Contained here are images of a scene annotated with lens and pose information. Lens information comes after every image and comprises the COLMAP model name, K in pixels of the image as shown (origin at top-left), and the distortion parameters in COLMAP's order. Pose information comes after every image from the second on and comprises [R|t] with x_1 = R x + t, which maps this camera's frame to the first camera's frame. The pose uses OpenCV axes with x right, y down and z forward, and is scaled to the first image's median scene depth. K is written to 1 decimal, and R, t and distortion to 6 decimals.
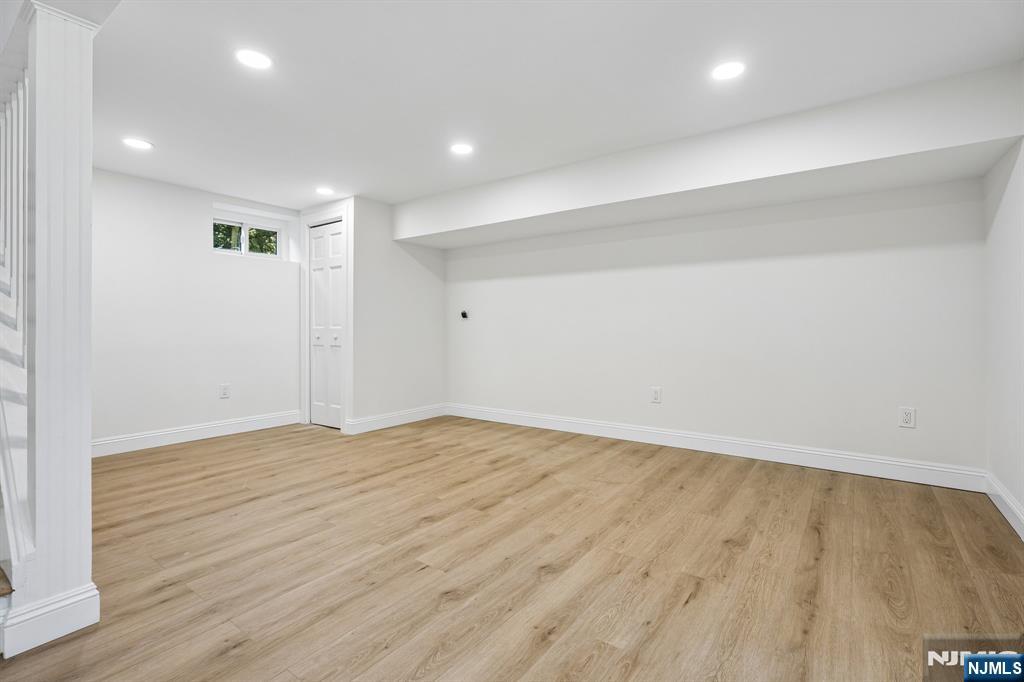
lens RADIAL K [[461.0, 0, 510.1], [0, 461.0, 330.3], [0, 0, 1]] dist [-0.001251, 0.000433]
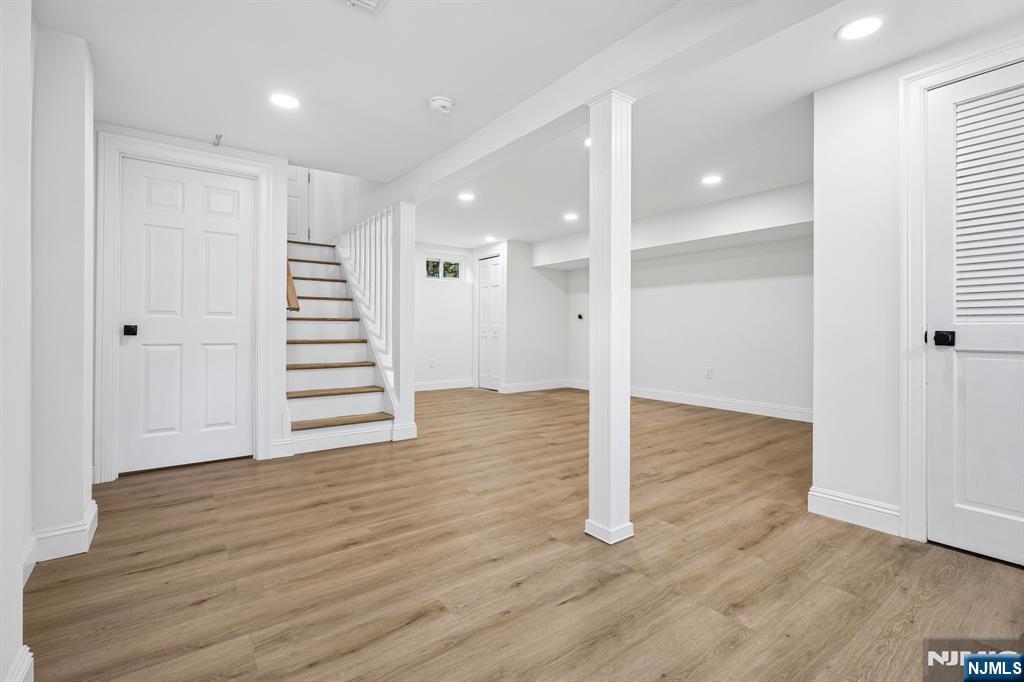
lens RADIAL K [[461.0, 0, 510.1], [0, 461.0, 330.3], [0, 0, 1]] dist [-0.001251, 0.000433]
pose [[0.953683, 0.003947, -0.300788, 0.134569], [-0.004039, 0.999992, 0.000317, 0.010994], [0.300787, 0.000913, 0.953691, -0.462646]]
